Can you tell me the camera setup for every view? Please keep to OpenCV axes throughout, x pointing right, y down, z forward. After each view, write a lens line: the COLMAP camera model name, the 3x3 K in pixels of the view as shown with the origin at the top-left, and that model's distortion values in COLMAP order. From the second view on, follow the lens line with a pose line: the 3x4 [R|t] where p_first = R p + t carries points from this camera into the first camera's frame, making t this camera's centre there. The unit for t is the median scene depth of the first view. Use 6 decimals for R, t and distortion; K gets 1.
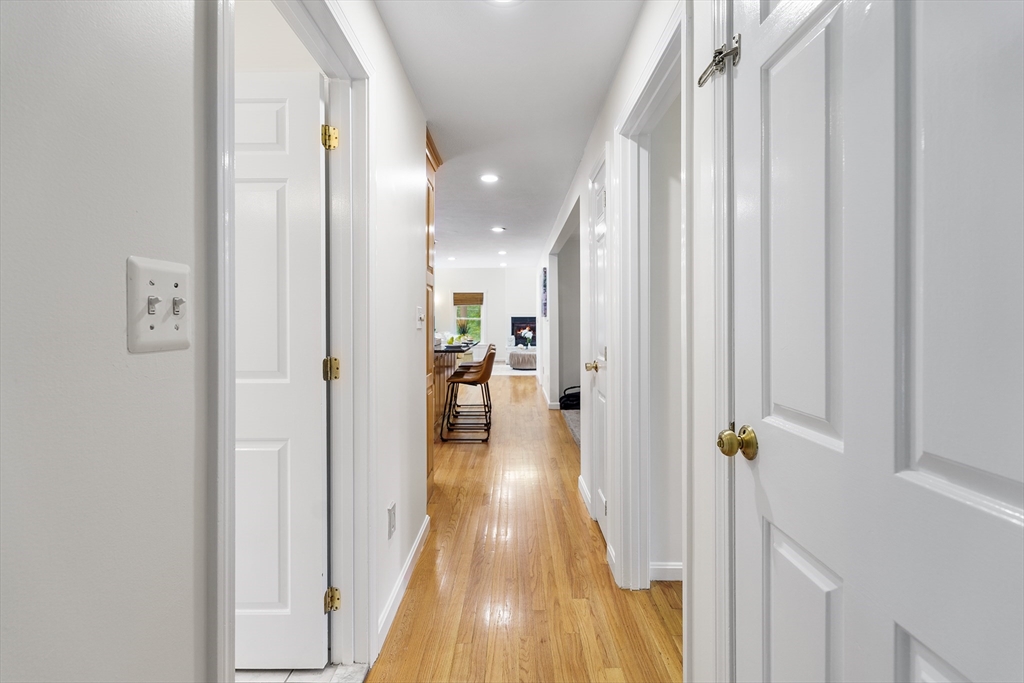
lens RADIAL K [[473.8, 0, 511.6], [0, 473.8, 320.5], [0, 0, 1]] dist [-0.001328, -0.000245]
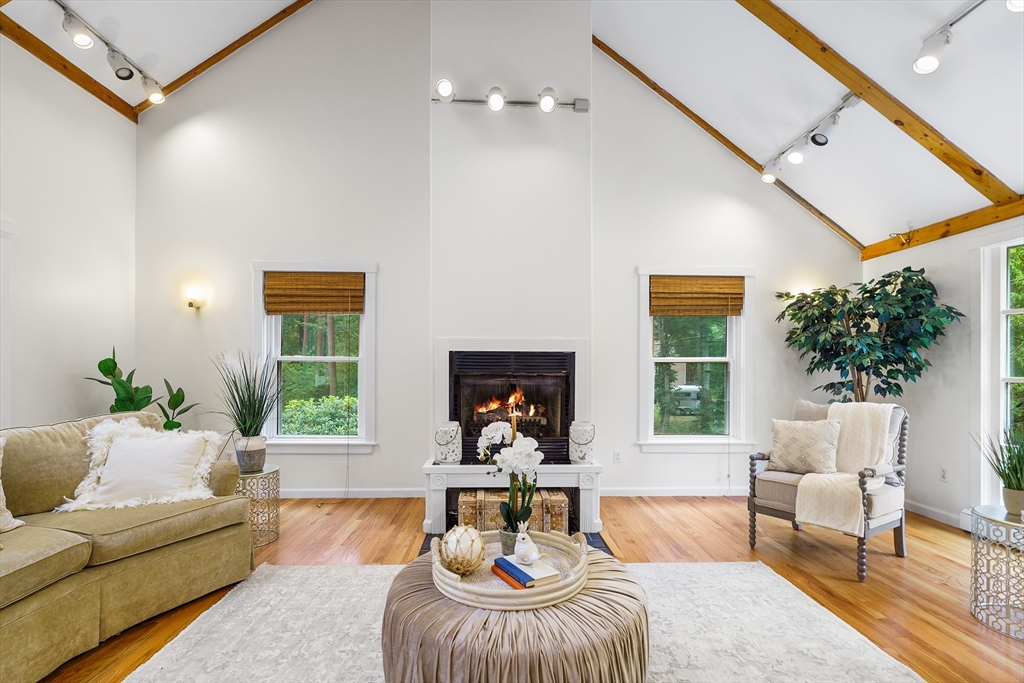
lens RADIAL K [[466.7, 0, 519.3], [0, 466.7, 342.4], [0, 0, 1]] dist [0.000144, -0.000006]
pose [[0.998419, 0.010136, 0.055279, 0.023052], [-0.007698, 0.998995, -0.044152, -0.001502], [-0.055671, 0.043657, 0.997494, 0.709461]]
